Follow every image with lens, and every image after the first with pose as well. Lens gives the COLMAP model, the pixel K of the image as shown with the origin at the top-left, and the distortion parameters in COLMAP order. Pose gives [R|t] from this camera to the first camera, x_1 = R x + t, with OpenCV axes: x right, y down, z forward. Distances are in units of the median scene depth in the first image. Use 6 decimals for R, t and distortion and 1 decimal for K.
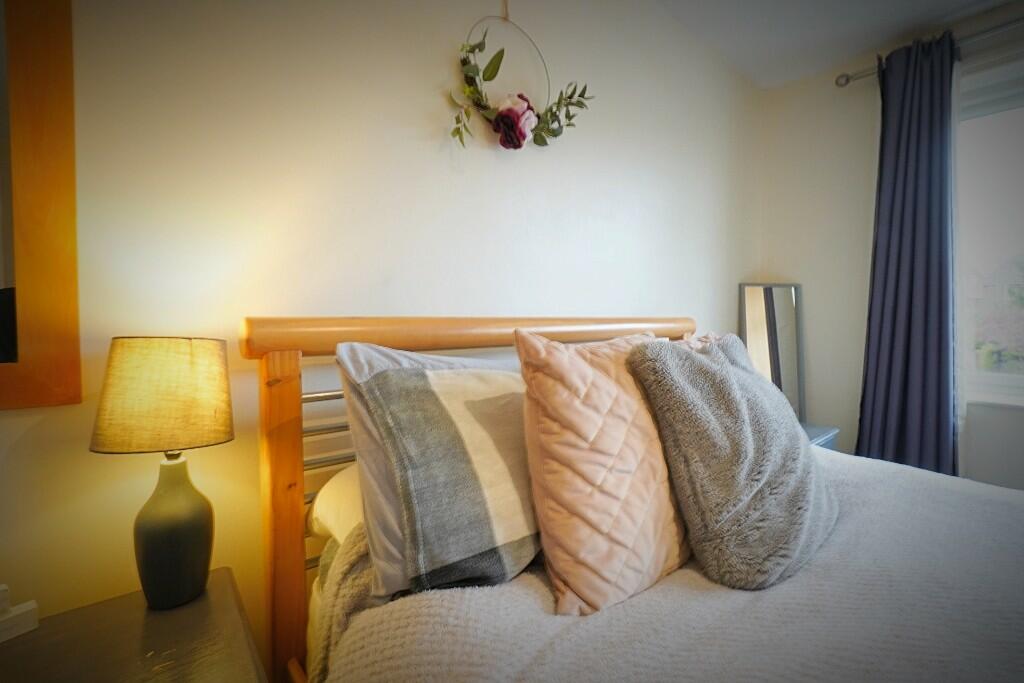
lens RADIAL K [[442.8, 0, 510.2], [0, 442.8, 331.0], [0, 0, 1]] dist [-0.039769, 0.000076]
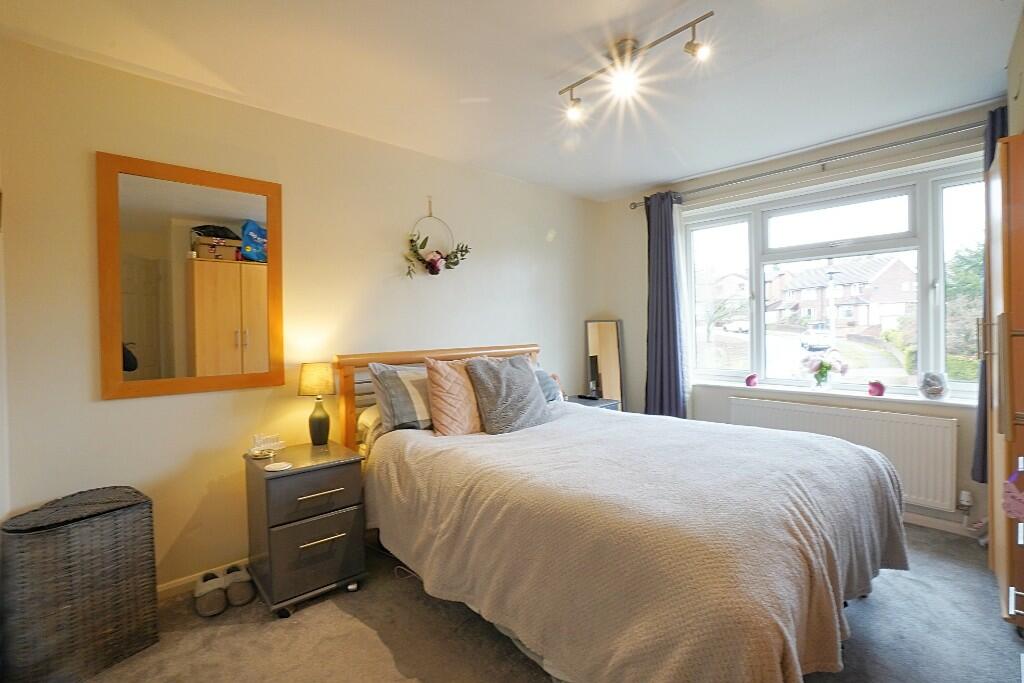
lens RADIAL K [[442.8, 0, 510.2], [0, 442.8, 331.0], [0, 0, 1]] dist [-0.039769, 0.000076]
pose [[0.998418, -0.026297, 0.049703, 0.457332], [0.027857, 0.999132, -0.030969, -0.073416], [-0.048846, 0.032305, 0.998284, -2.146418]]
